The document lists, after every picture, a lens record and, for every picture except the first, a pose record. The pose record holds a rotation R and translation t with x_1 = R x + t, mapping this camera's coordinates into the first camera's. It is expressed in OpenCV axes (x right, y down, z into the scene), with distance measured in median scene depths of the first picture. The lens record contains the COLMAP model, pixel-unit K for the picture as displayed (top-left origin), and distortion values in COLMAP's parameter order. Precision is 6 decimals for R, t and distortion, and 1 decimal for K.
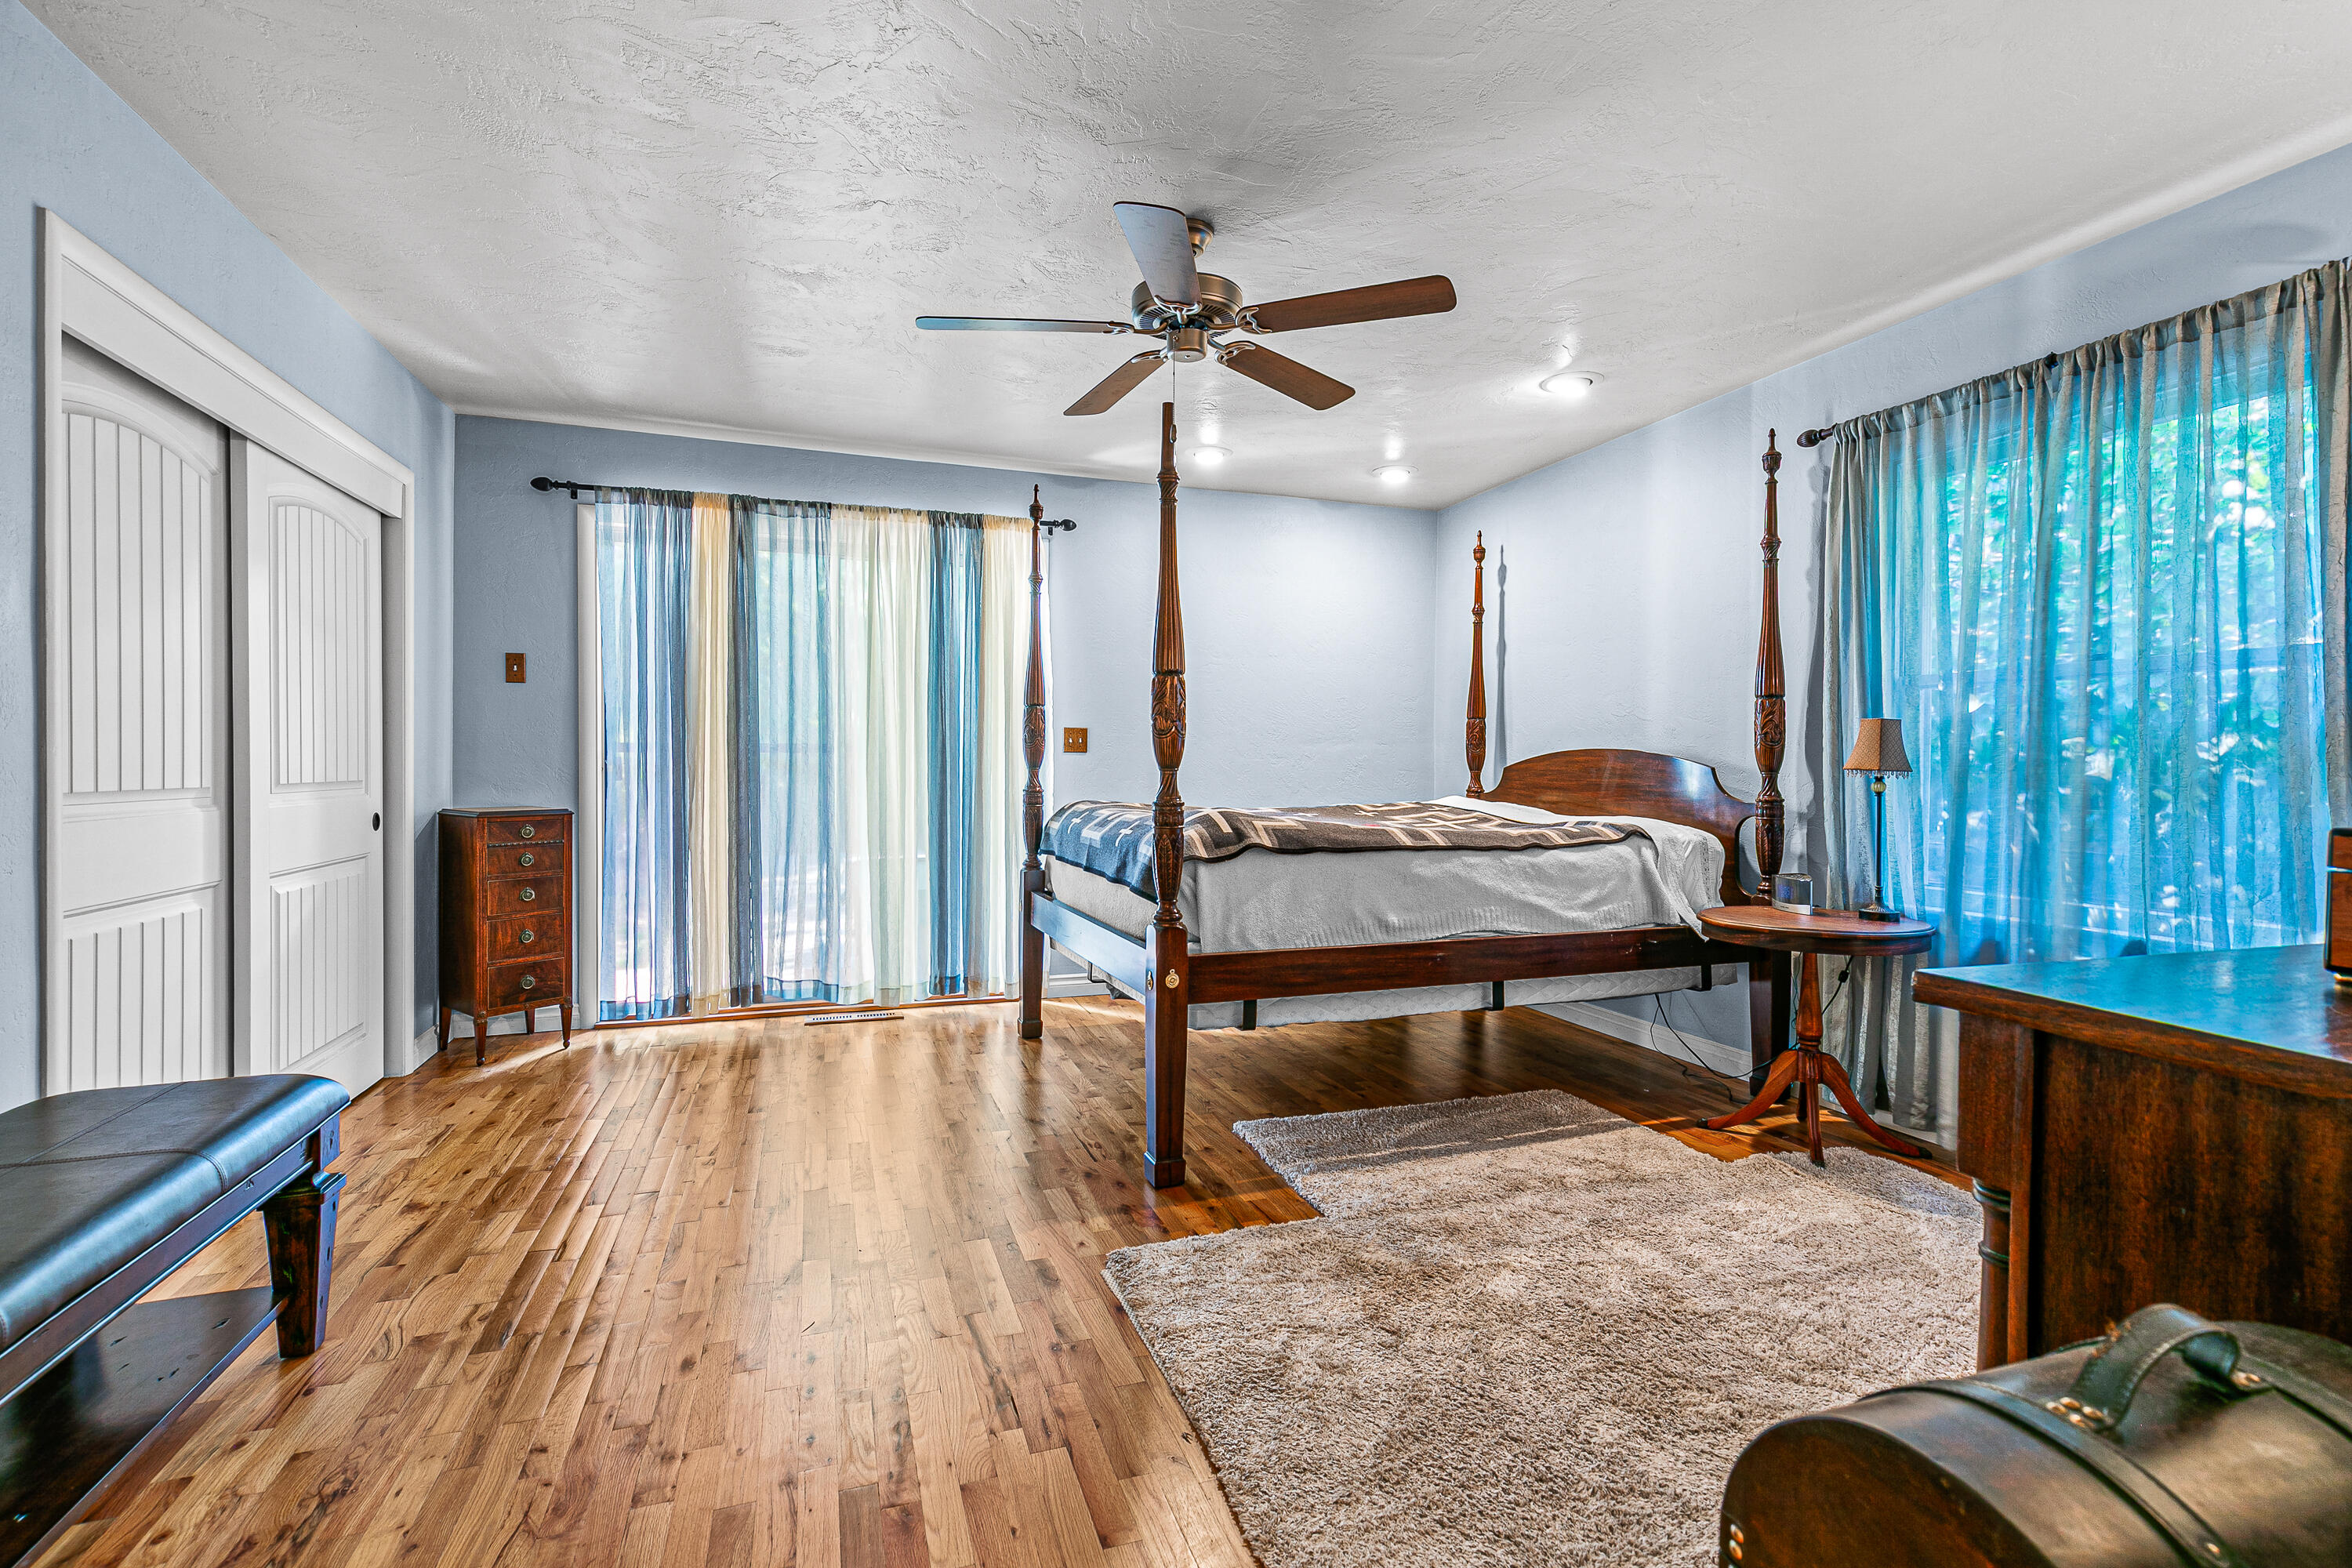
lens RADIAL K [[1068.5, 0, 1185.6], [0, 1068.5, 771.3], [0, 0, 1]] dist [0.012932, -0.002861]
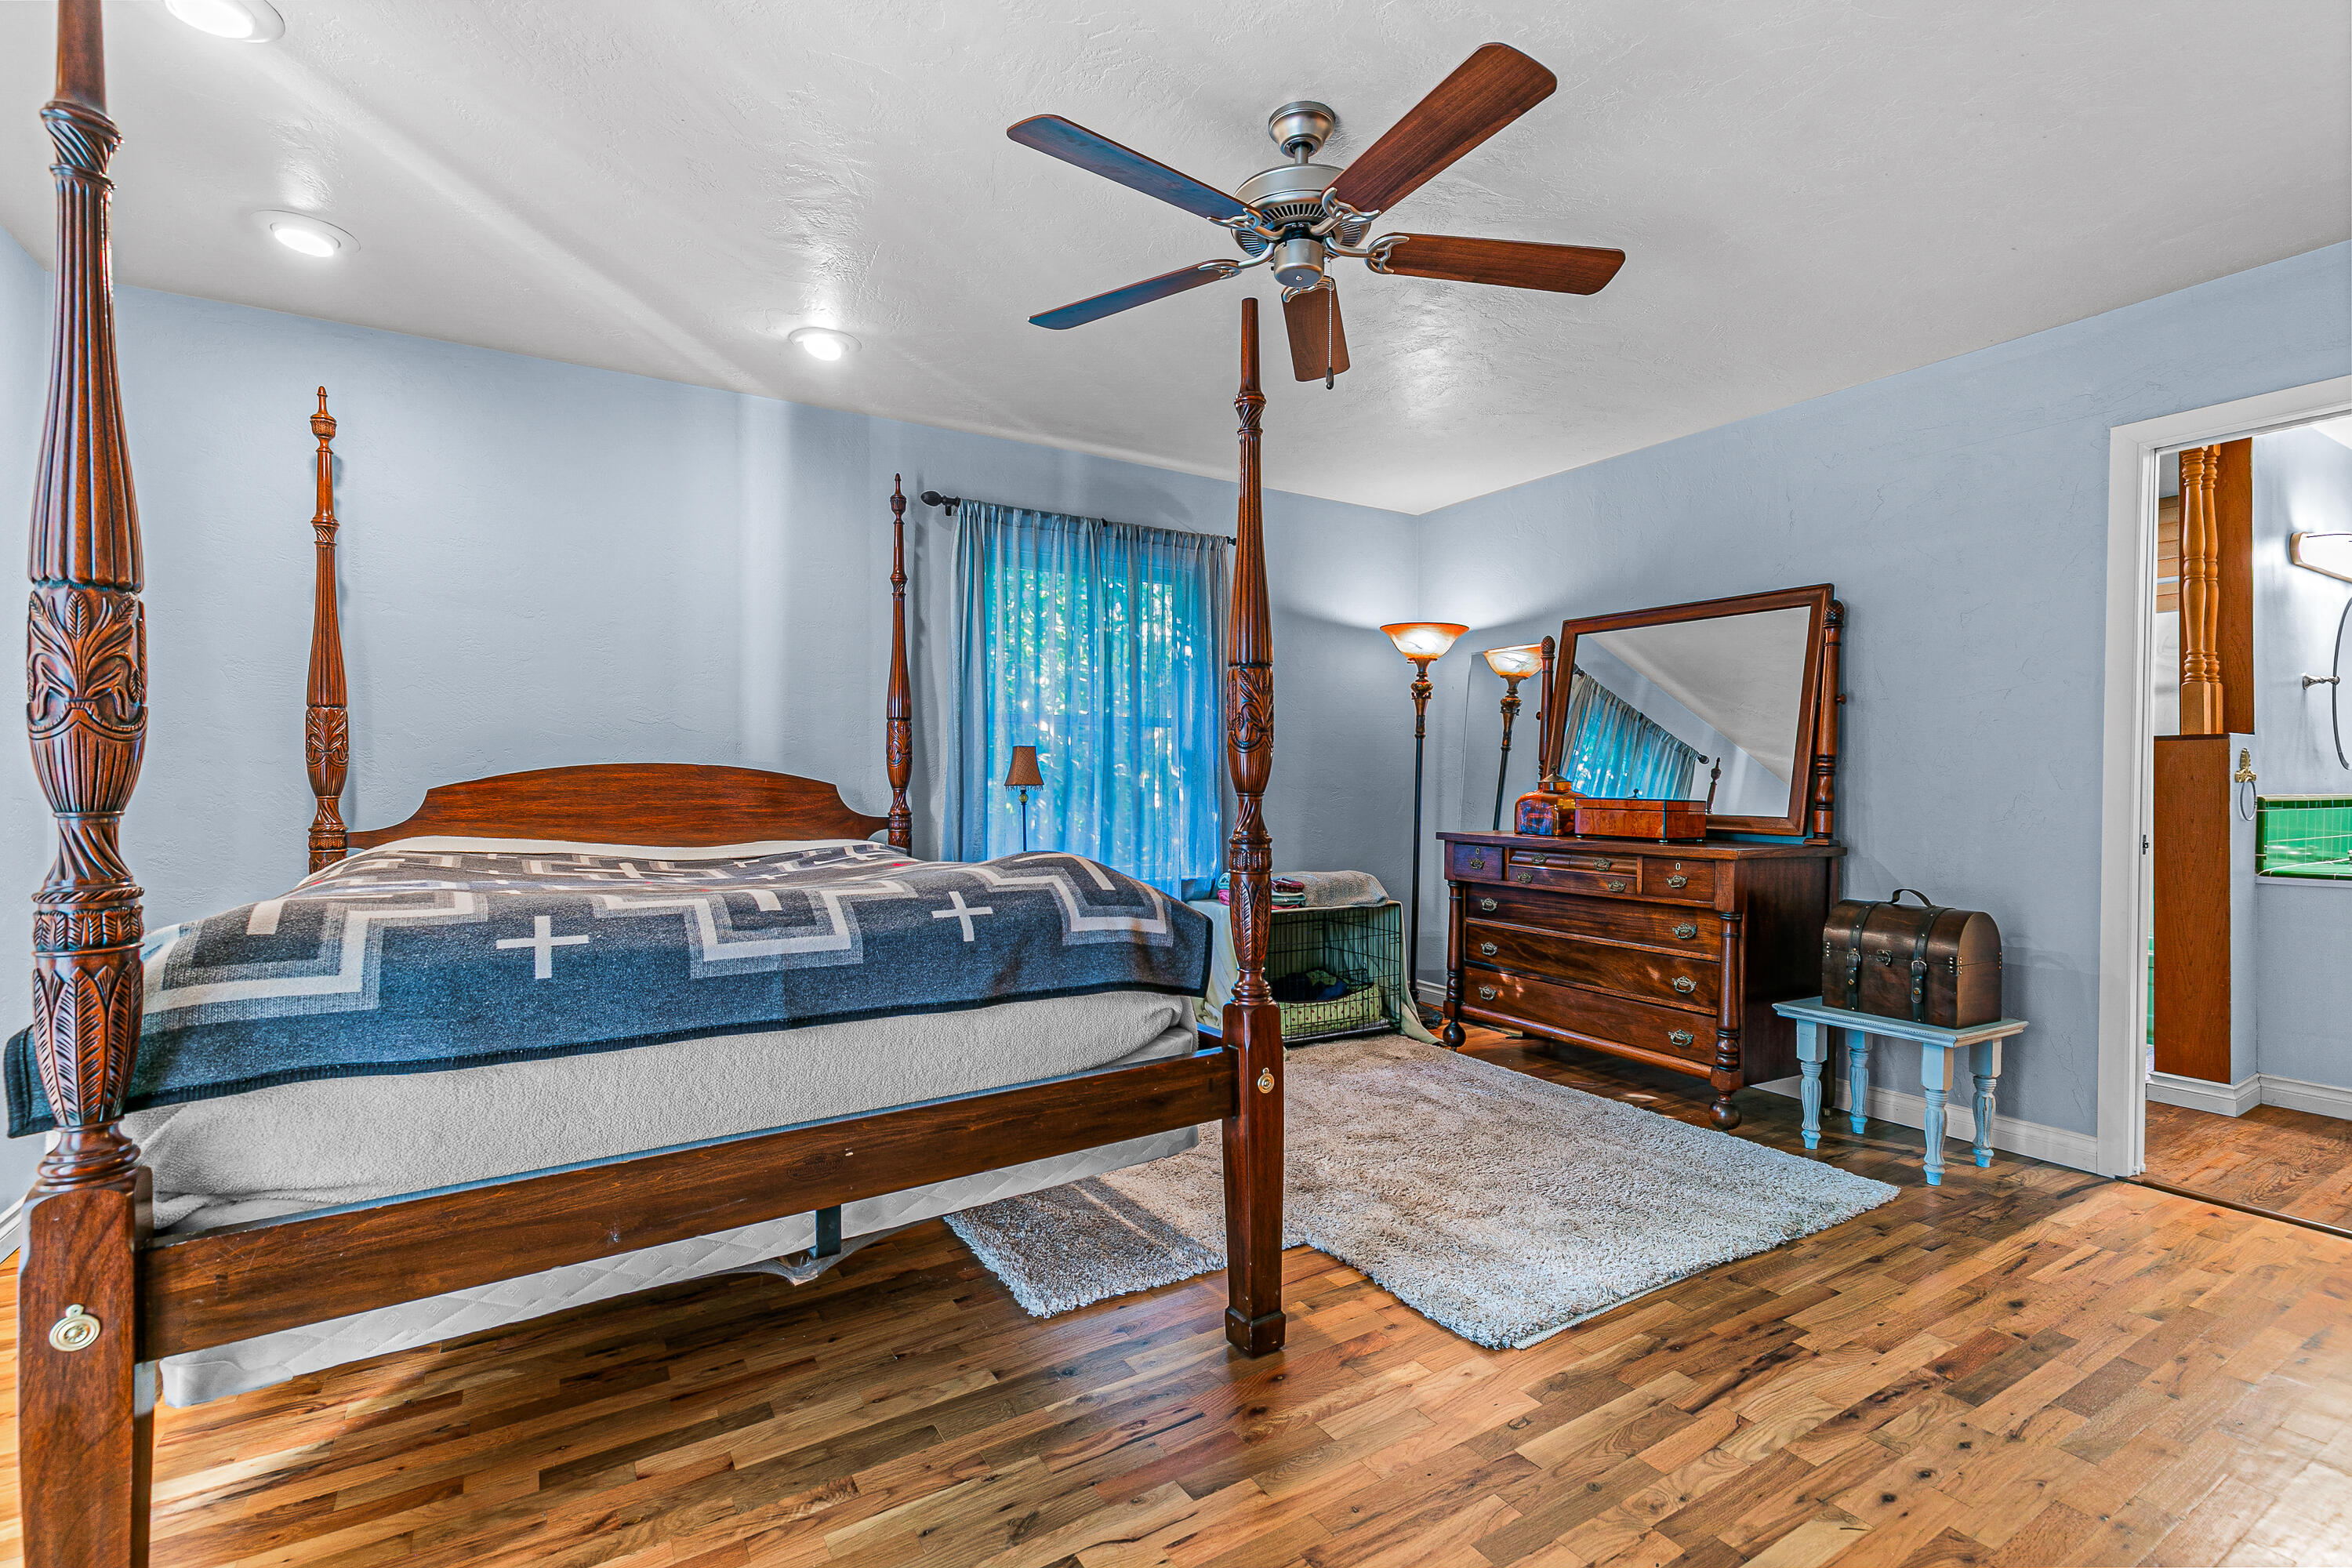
lens RADIAL K [[1068.5, 0, 1189.9], [0, 1068.5, 779.3], [0, 0, 1]] dist [0.012932, -0.002861]
pose [[-0.218740, -0.002915, 0.975779, -0.663711], [0.010636, 0.999929, 0.005372, -0.012496], [-0.975725, 0.011553, -0.218694, 1.085041]]
